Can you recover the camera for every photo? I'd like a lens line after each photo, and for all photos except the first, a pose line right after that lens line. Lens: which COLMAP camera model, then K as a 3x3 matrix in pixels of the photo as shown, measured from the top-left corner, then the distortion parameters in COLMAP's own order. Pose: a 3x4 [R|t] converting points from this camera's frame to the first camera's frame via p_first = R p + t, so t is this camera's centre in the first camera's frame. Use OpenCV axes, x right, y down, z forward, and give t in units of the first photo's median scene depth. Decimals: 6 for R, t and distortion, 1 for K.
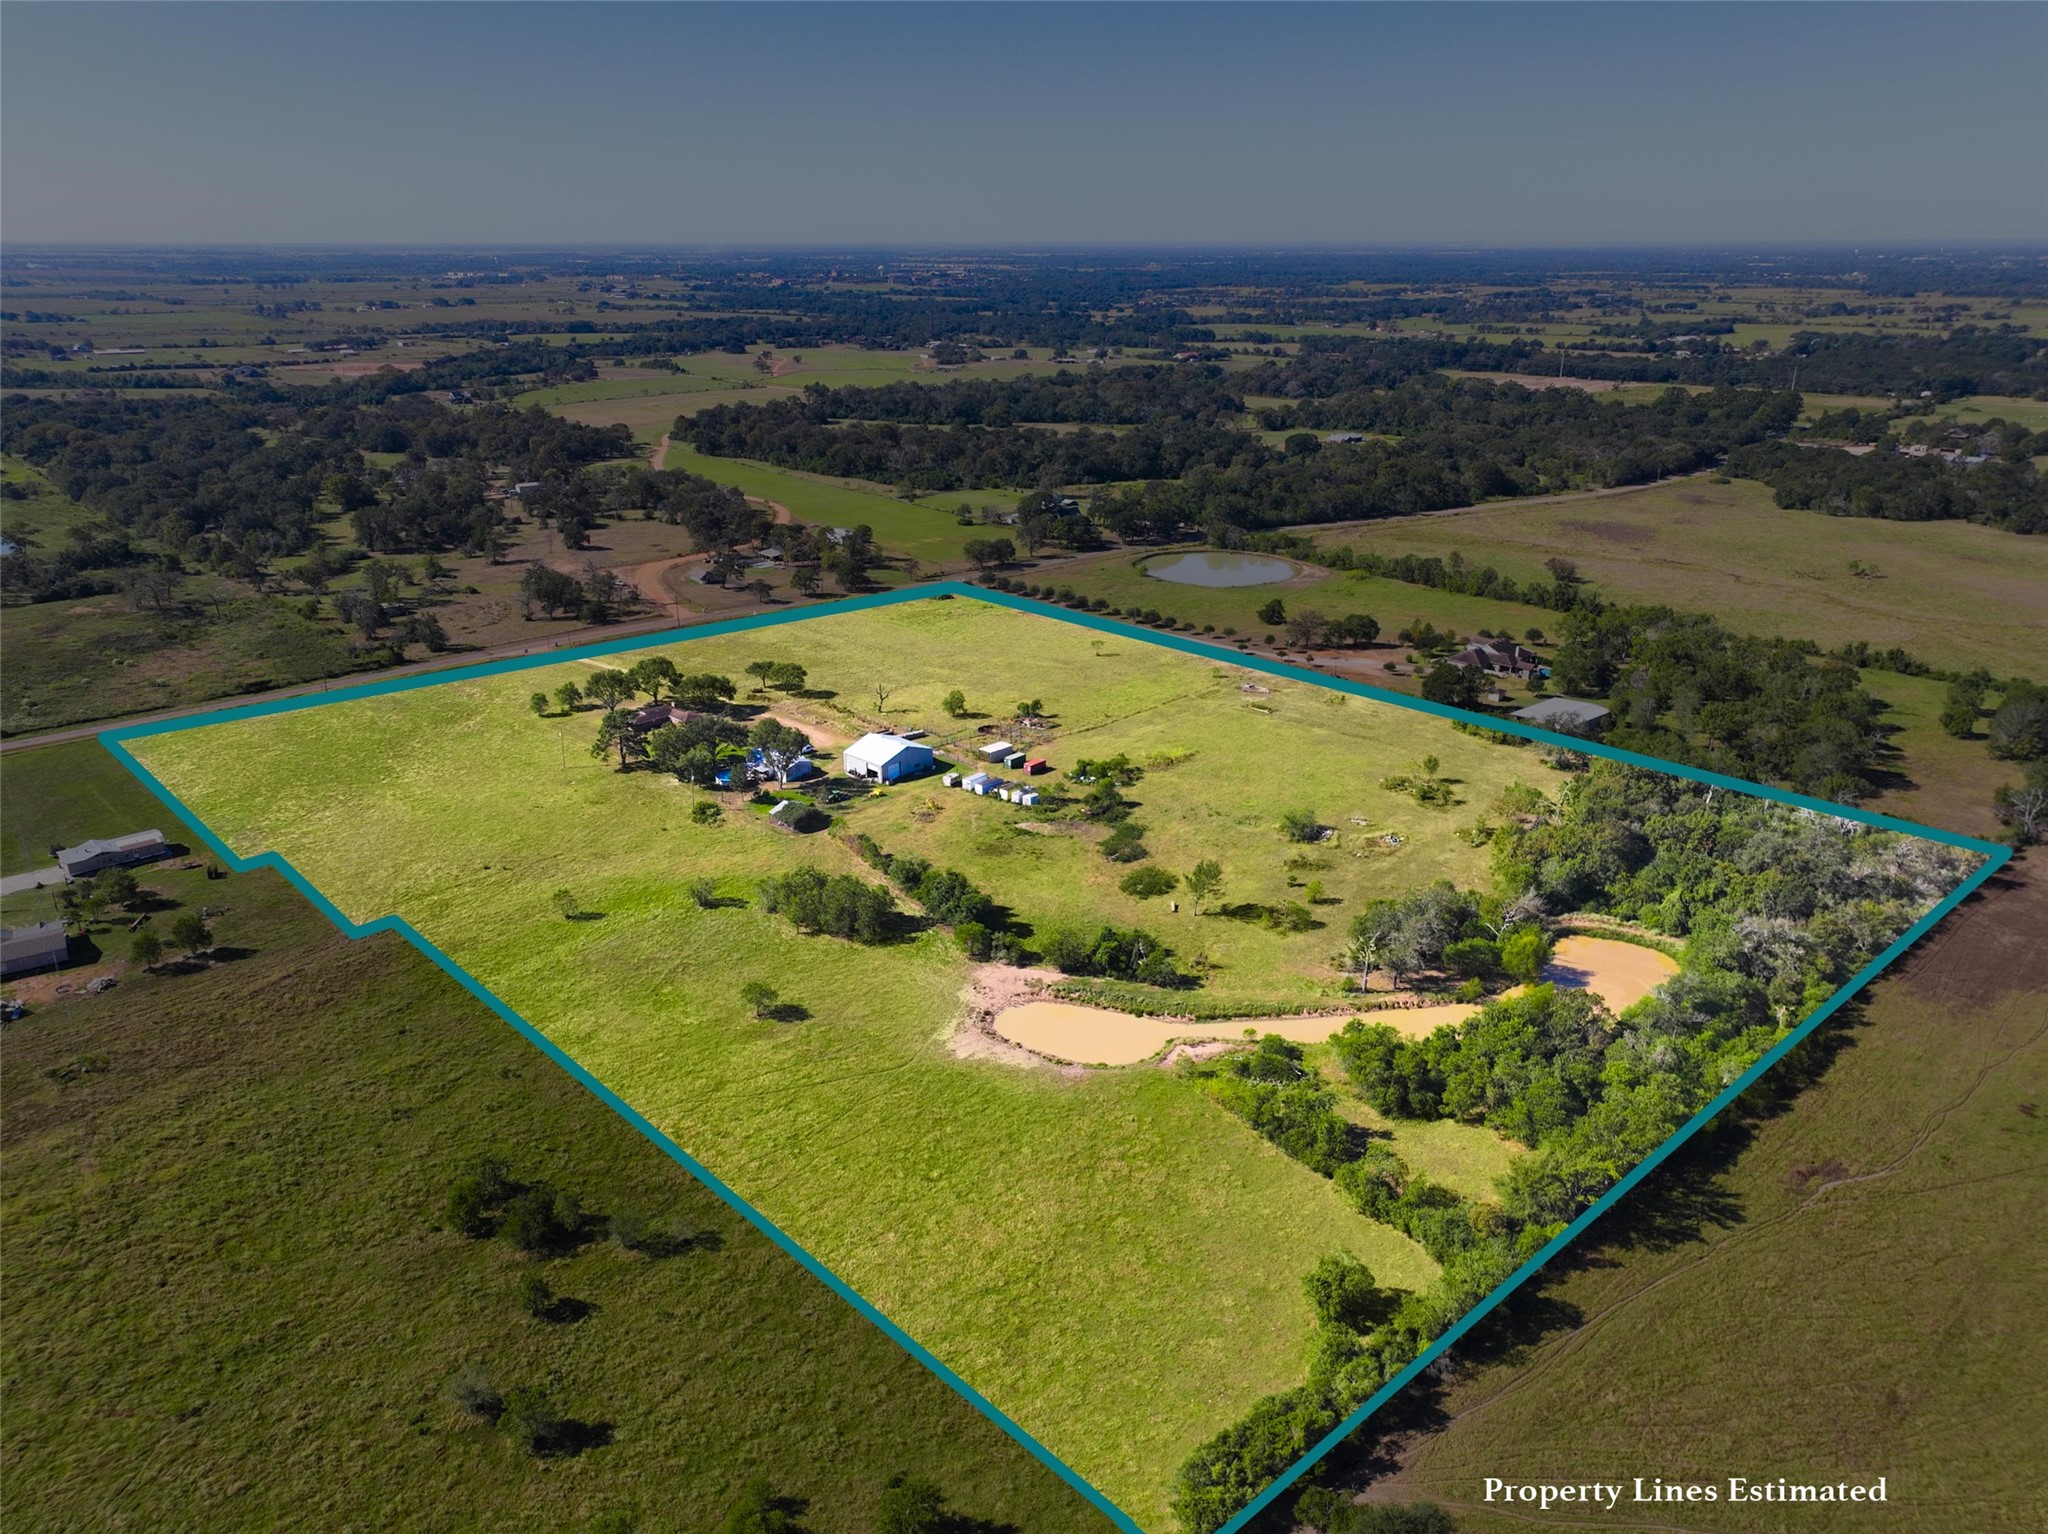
lens RADIAL K [[1443.7, 0, 1024.0], [0, 1443.7, 767.0], [0, 0, 1]] dist [0.006195, 0.005743]
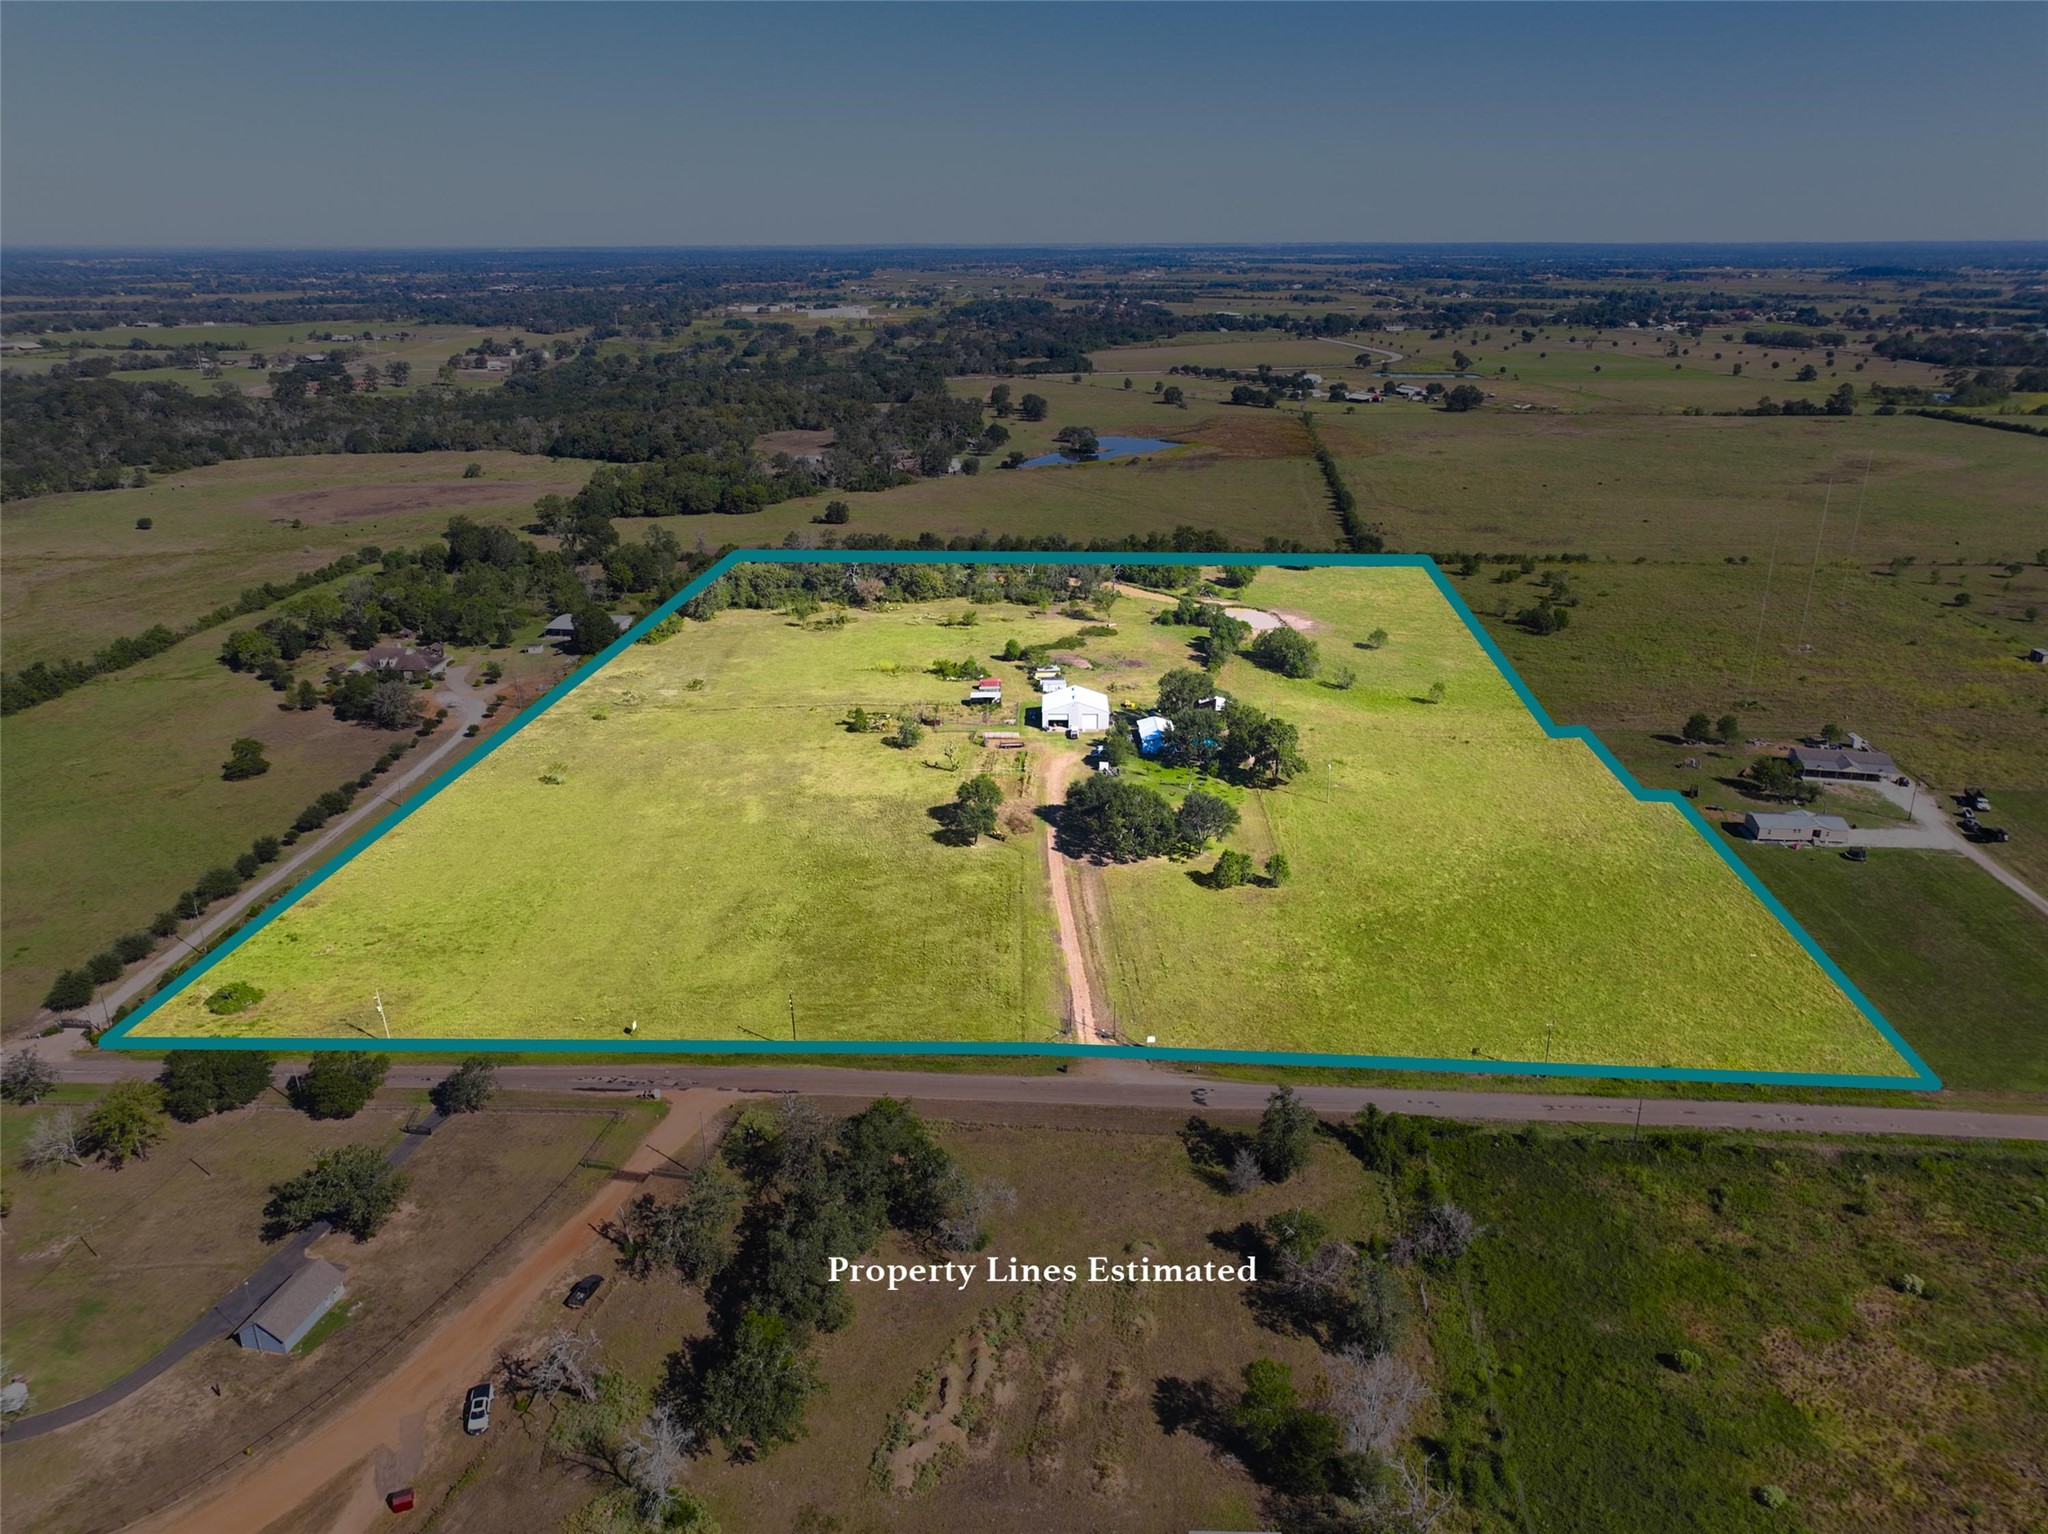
lens RADIAL K [[1443.7, 0, 1024.0], [0, 1443.7, 767.0], [0, 0, 1]] dist [0.006195, 0.005743]
pose [[-0.675839, -0.252461, 0.692463, -0.899029], [0.258303, 0.798794, 0.543330, -0.617187], [-0.690305, 0.546069, -0.474645, 1.721058]]
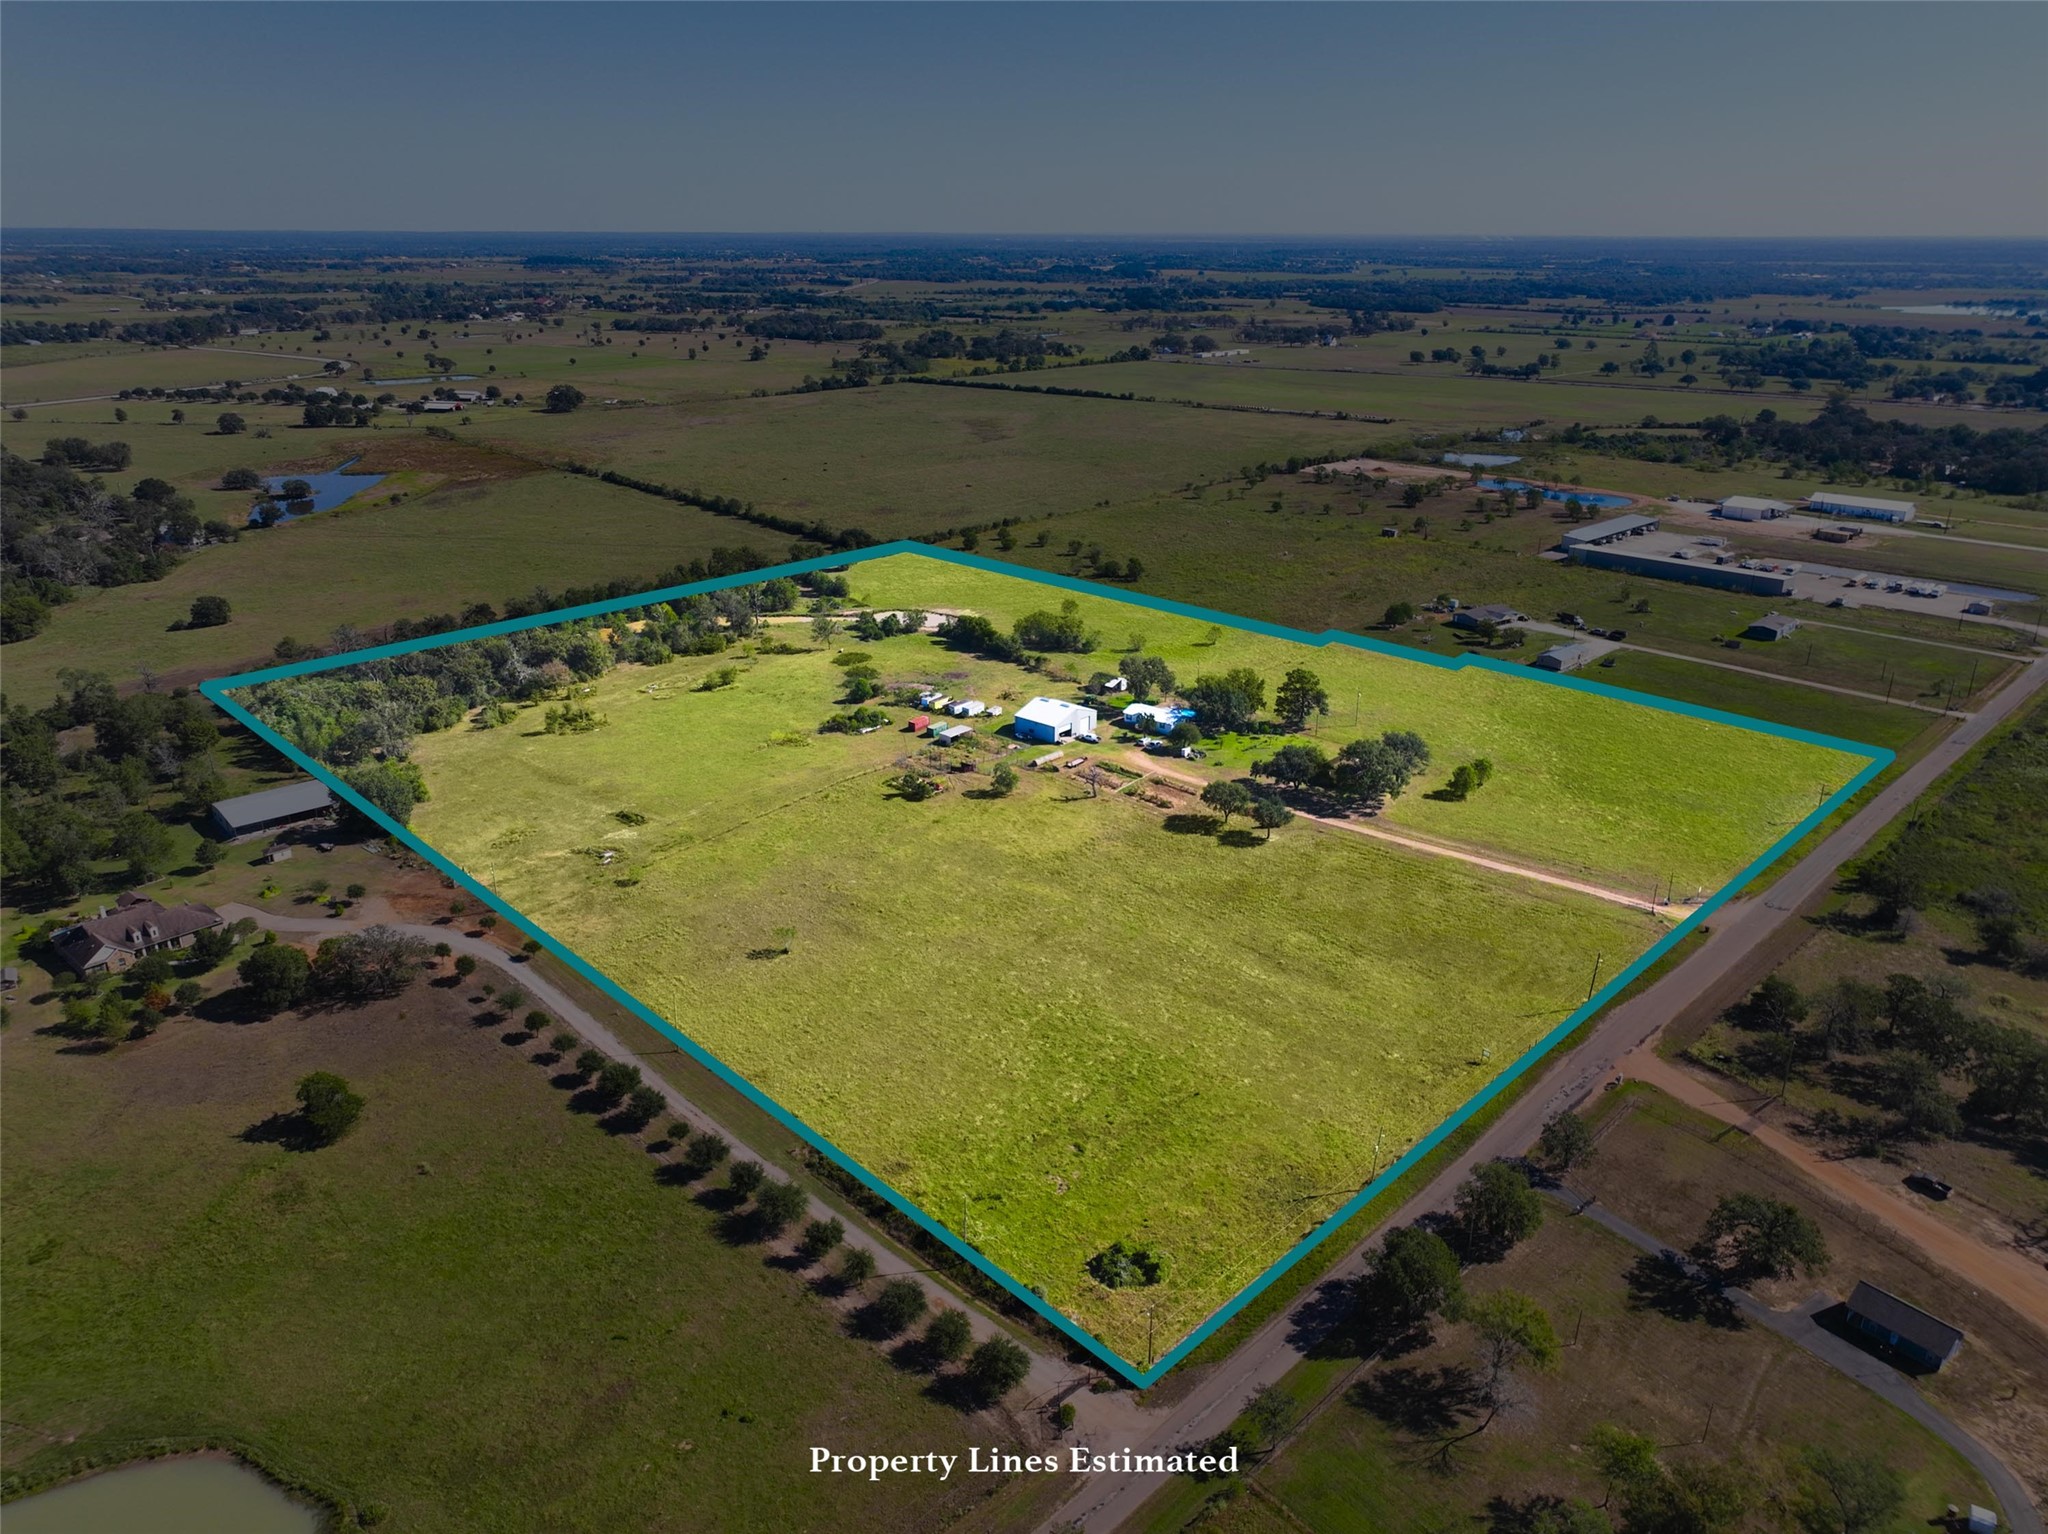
lens RADIAL K [[1443.7, 0, 1024.0], [0, 1443.7, 767.0], [0, 0, 1]] dist [0.006195, 0.005743]
pose [[-0.999288, 0.012052, -0.035762, -0.035626], [-0.014324, 0.755579, 0.654901, -0.753775], [0.034914, 0.654947, -0.754868, 2.031275]]
